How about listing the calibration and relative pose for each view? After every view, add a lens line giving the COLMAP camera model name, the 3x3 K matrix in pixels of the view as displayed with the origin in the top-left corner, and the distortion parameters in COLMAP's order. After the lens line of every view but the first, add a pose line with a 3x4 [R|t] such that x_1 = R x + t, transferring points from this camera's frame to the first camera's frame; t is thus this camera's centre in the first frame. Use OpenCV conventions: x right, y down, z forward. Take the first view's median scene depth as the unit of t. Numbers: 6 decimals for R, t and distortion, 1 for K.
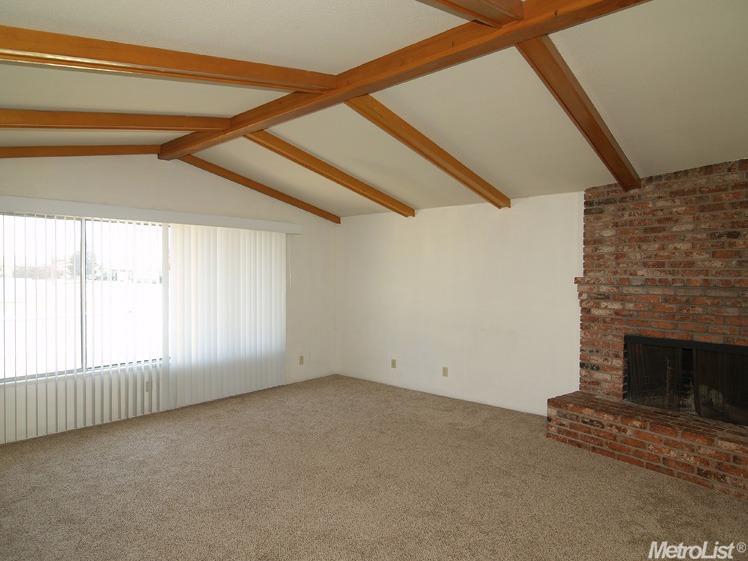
lens RADIAL K [[475.5, 0, 373.2], [0, 475.5, 279.1], [0, 0, 1]] dist [-0.026741, 0.000953]
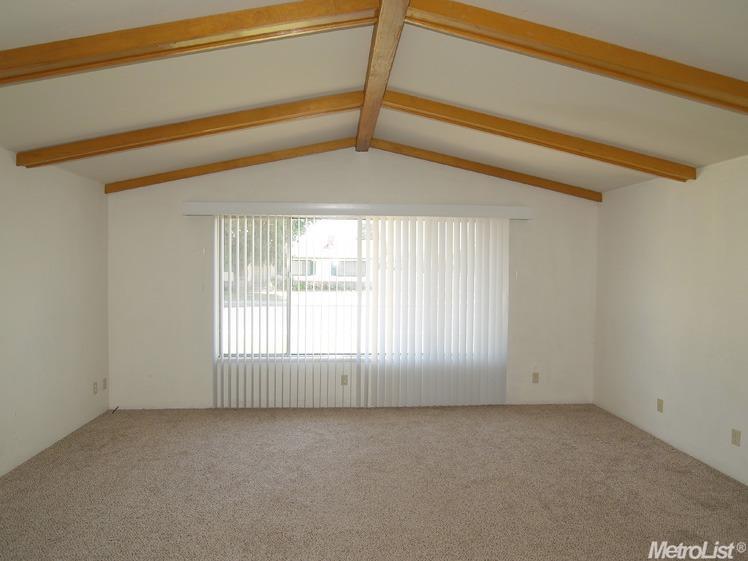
lens RADIAL K [[475.5, 0, 374.1], [0, 475.5, 279.3], [0, 0, 1]] dist [-0.026741, 0.000953]
pose [[0.715052, 0.021323, -0.698746, 0.246236], [-0.015712, 0.999772, 0.014430, -0.001863], [0.698895, 0.000661, 0.715224, 0.290961]]
